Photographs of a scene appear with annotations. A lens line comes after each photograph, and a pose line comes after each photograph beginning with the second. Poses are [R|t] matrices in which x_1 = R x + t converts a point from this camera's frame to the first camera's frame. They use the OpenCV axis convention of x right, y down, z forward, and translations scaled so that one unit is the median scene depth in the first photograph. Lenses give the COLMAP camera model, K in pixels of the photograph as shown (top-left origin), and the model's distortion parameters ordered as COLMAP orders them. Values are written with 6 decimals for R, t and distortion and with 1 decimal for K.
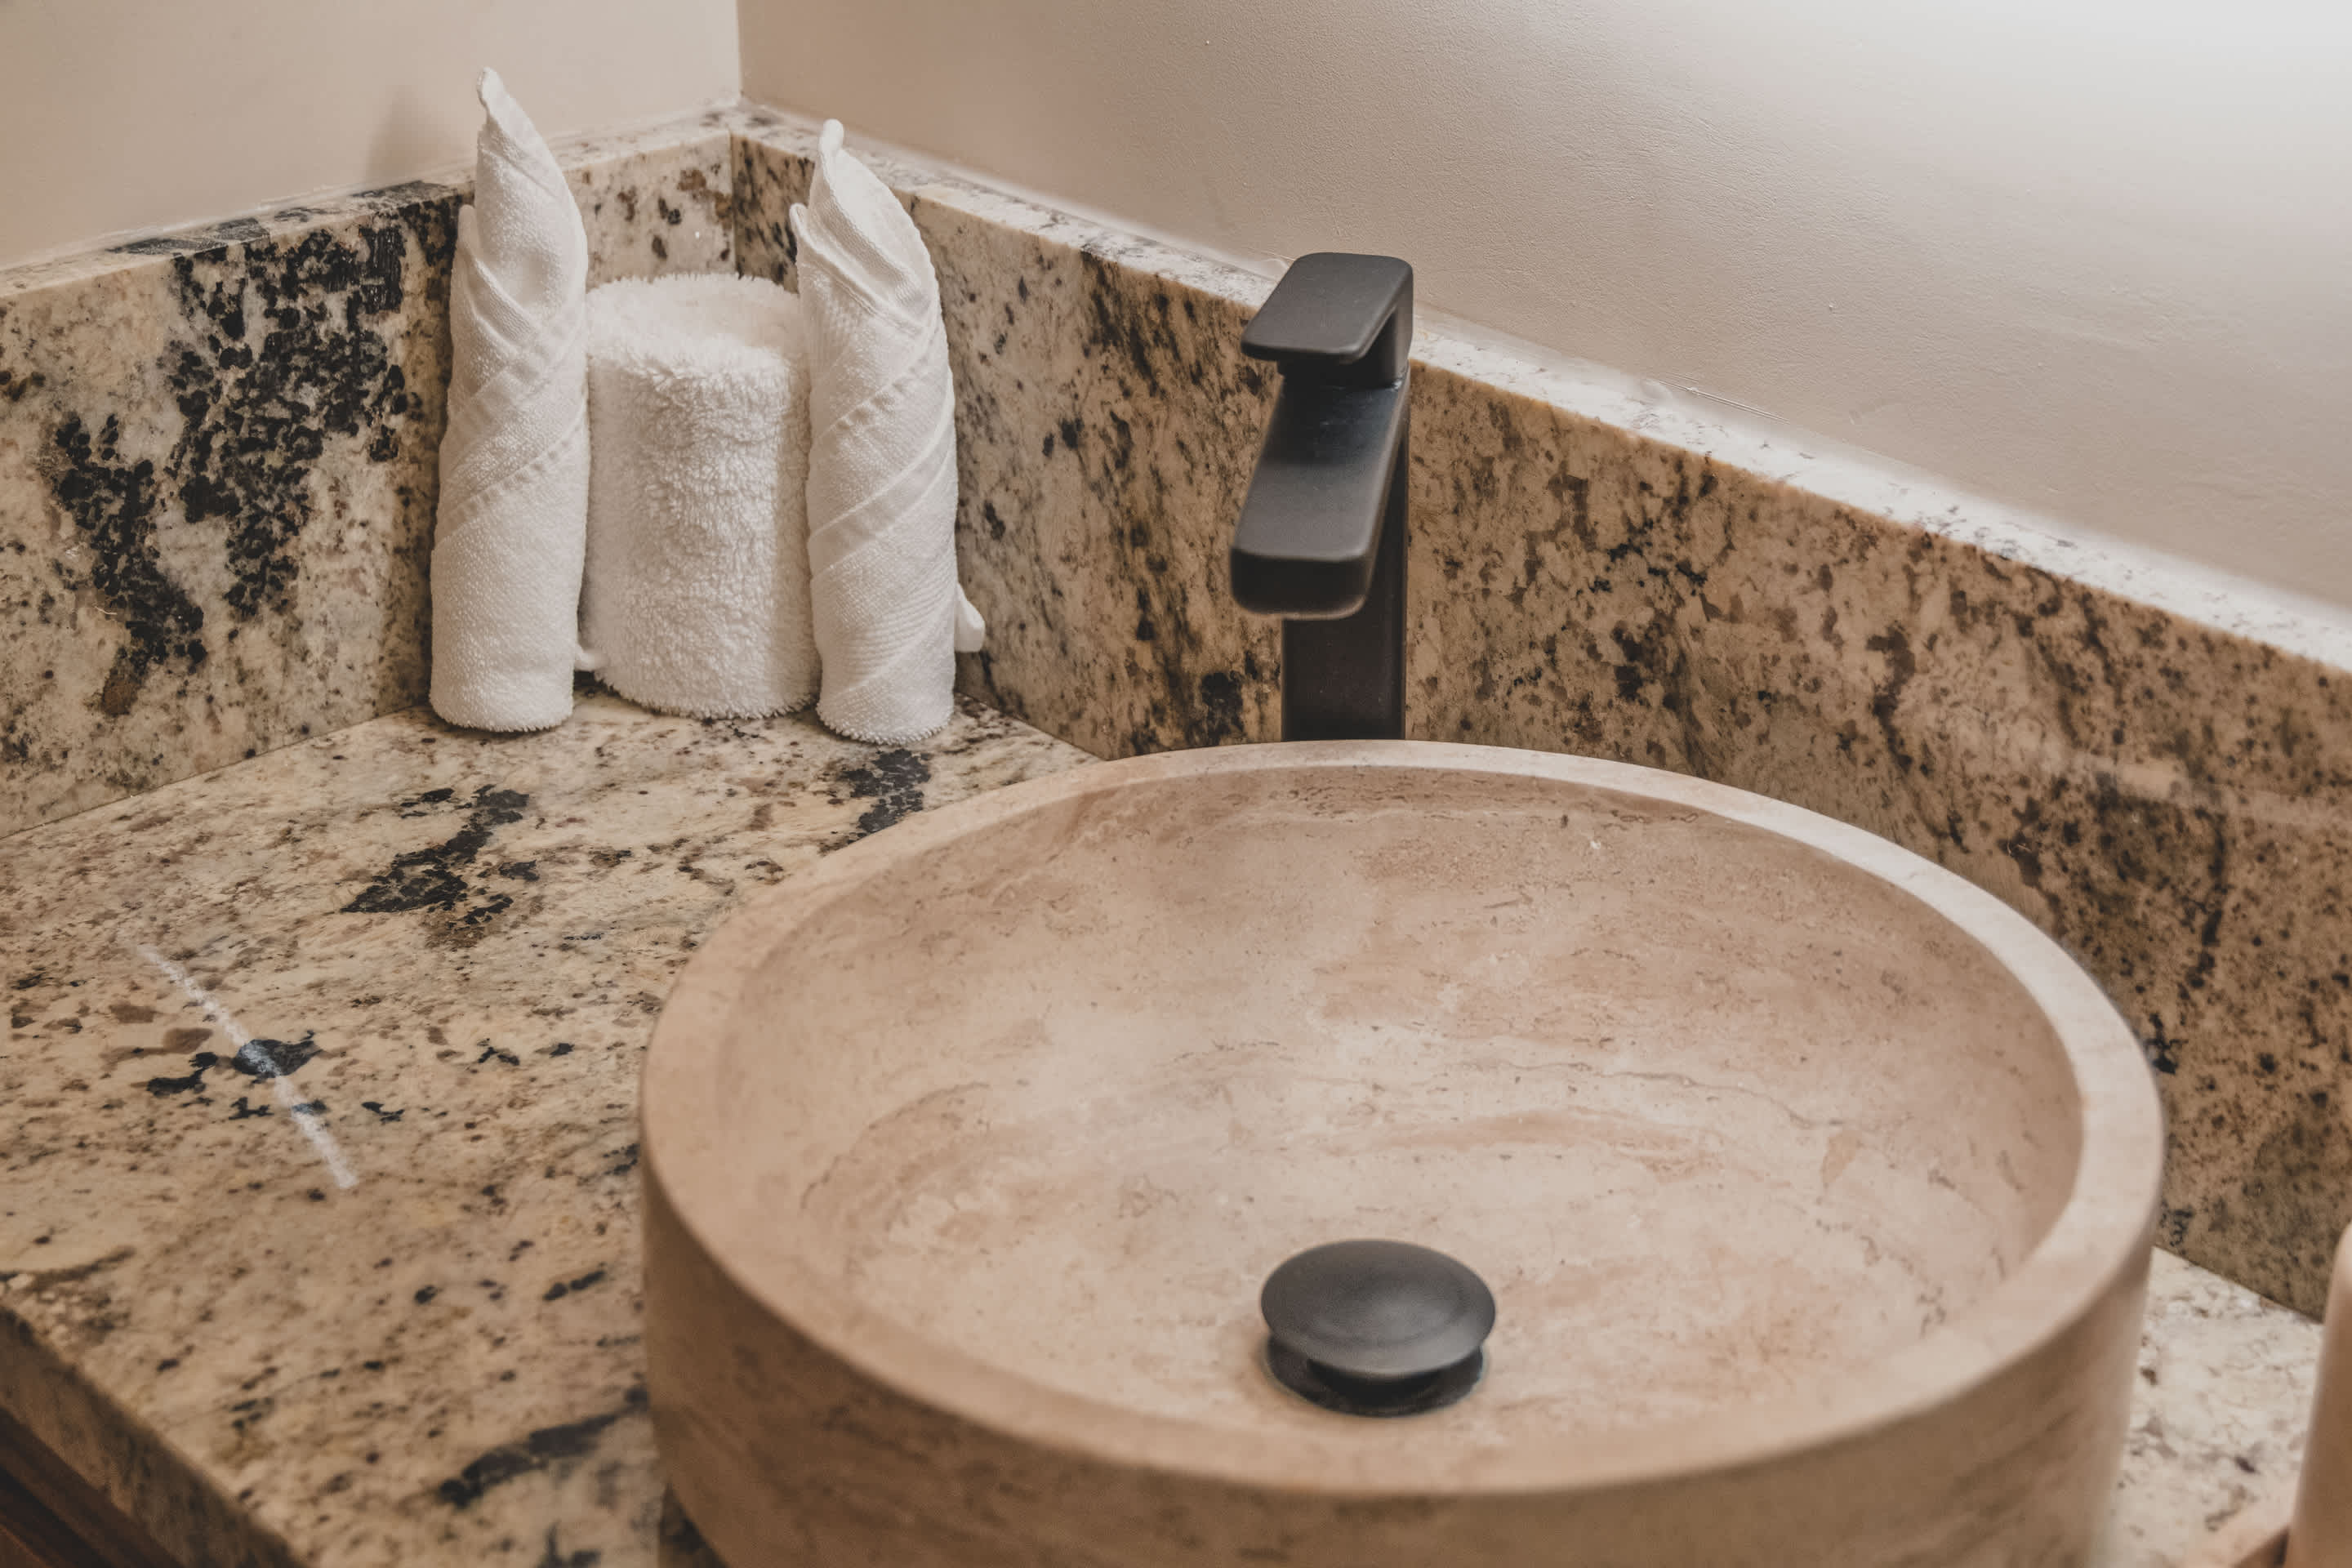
lens RADIAL K [[4029.1, 0, 1182.7], [0, 4029.1, 777.3], [0, 0, 1]] dist [0.032438, 0.000000]
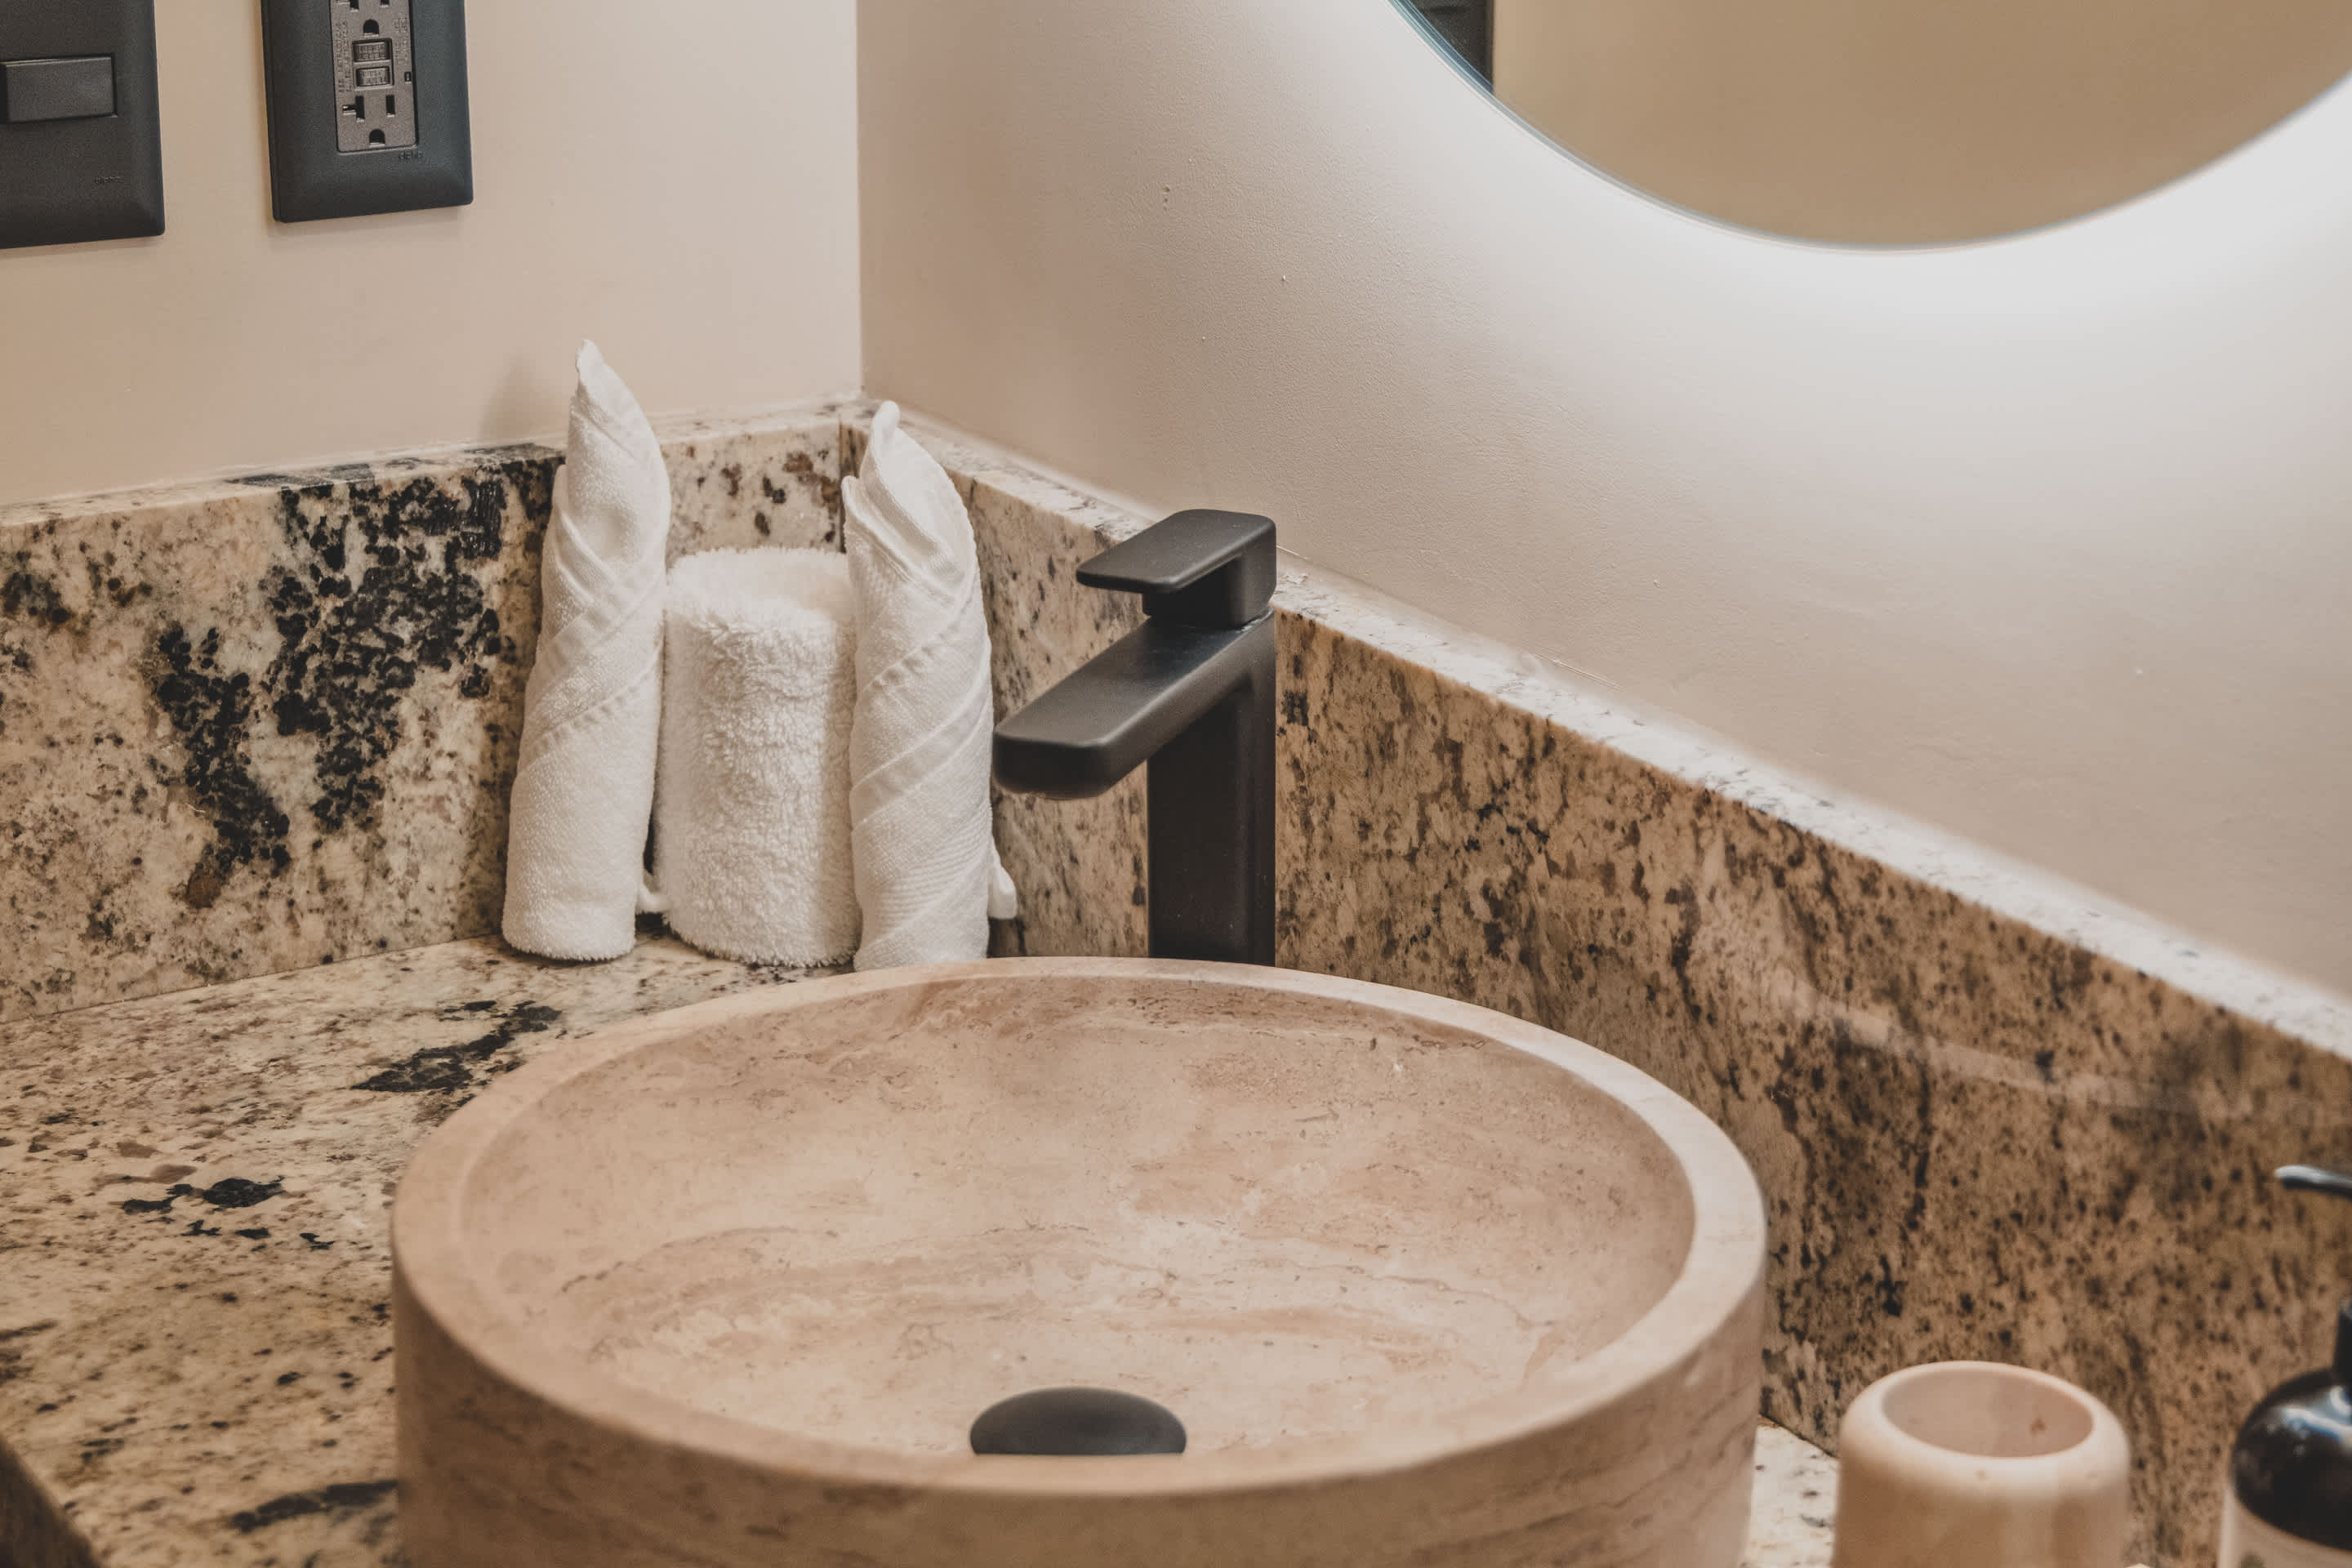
lens RADIAL K [[4811.1, 0, 1178.0], [0, 4811.1, 784.7], [0, 0, 1]] dist [0.042476, 0.000000]
pose [[0.978709, 0.063300, -0.195249, 0.288418], [-0.088419, 0.988492, -0.122740, 0.103795], [0.185232, 0.137390, 0.973043, -0.255543]]
